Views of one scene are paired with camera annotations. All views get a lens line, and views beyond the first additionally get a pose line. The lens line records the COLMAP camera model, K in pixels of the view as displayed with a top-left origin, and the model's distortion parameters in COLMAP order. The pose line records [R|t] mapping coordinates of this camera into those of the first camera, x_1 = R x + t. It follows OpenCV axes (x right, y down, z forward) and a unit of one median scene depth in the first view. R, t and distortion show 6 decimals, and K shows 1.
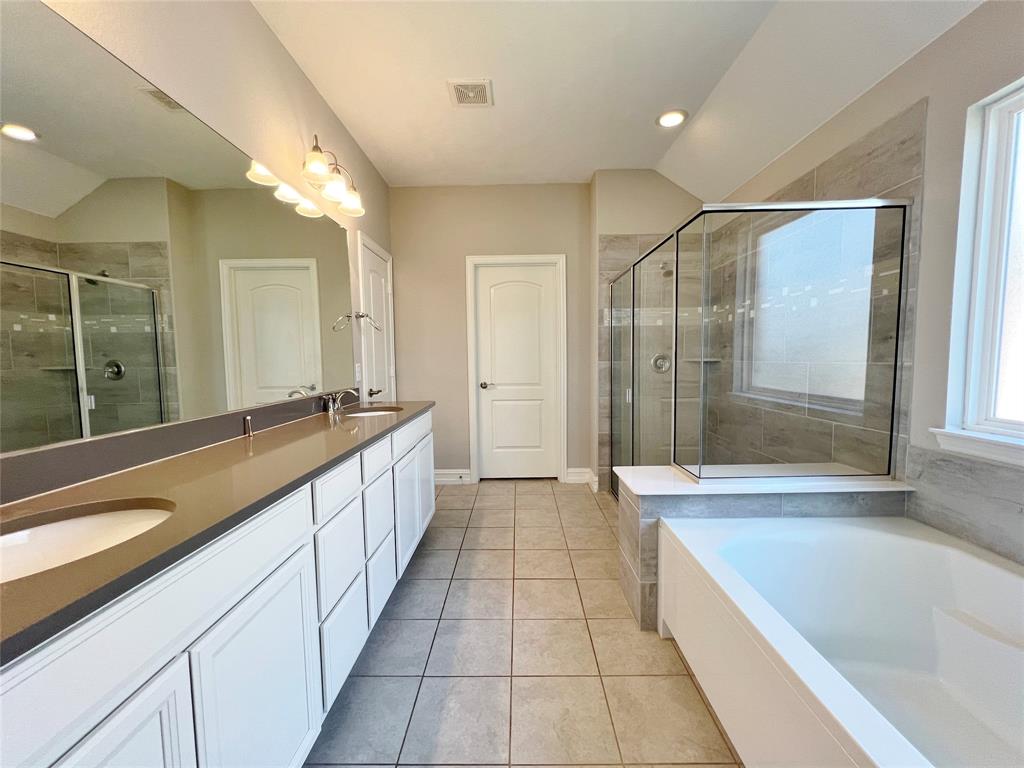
lens RADIAL K [[409.3, 0, 512.5], [0, 409.3, 387.4], [0, 0, 1]] dist [-0.003836, 0.000825]
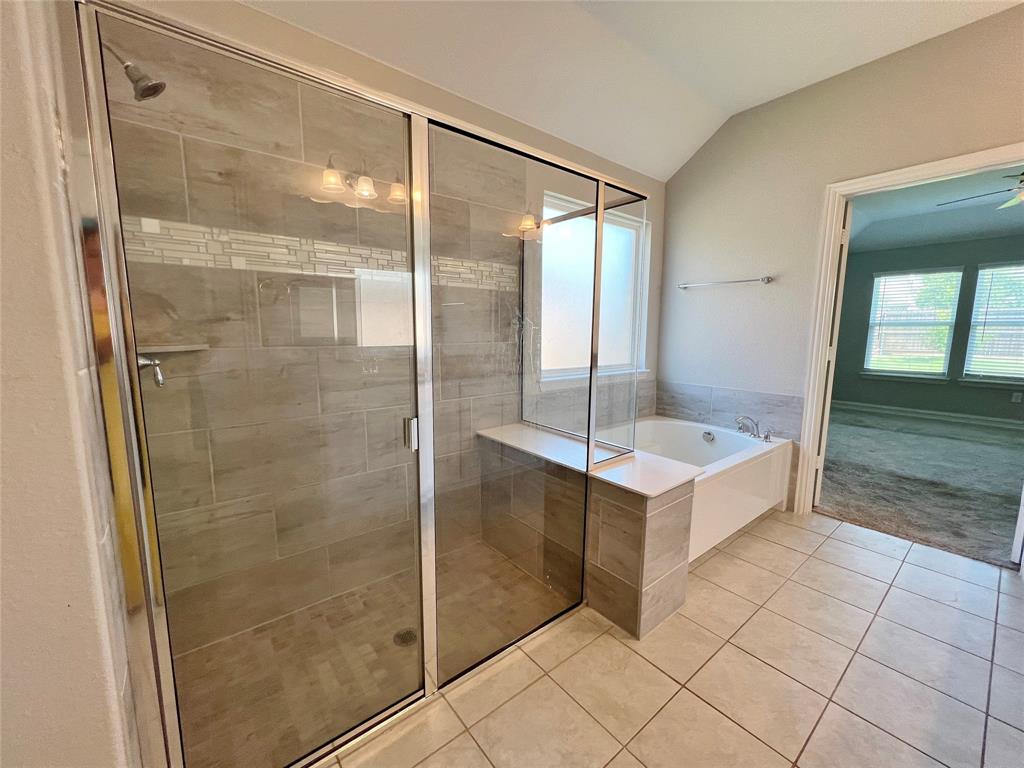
lens RADIAL K [[409.3, 0, 517.0], [0, 409.3, 384.6], [0, 0, 1]] dist [-0.003836, 0.000825]
pose [[-0.637535, -0.088811, 0.765285, -0.100689], [0.054909, 0.985570, 0.160117, -0.087356], [-0.768462, 0.144101, -0.623459, 1.200096]]
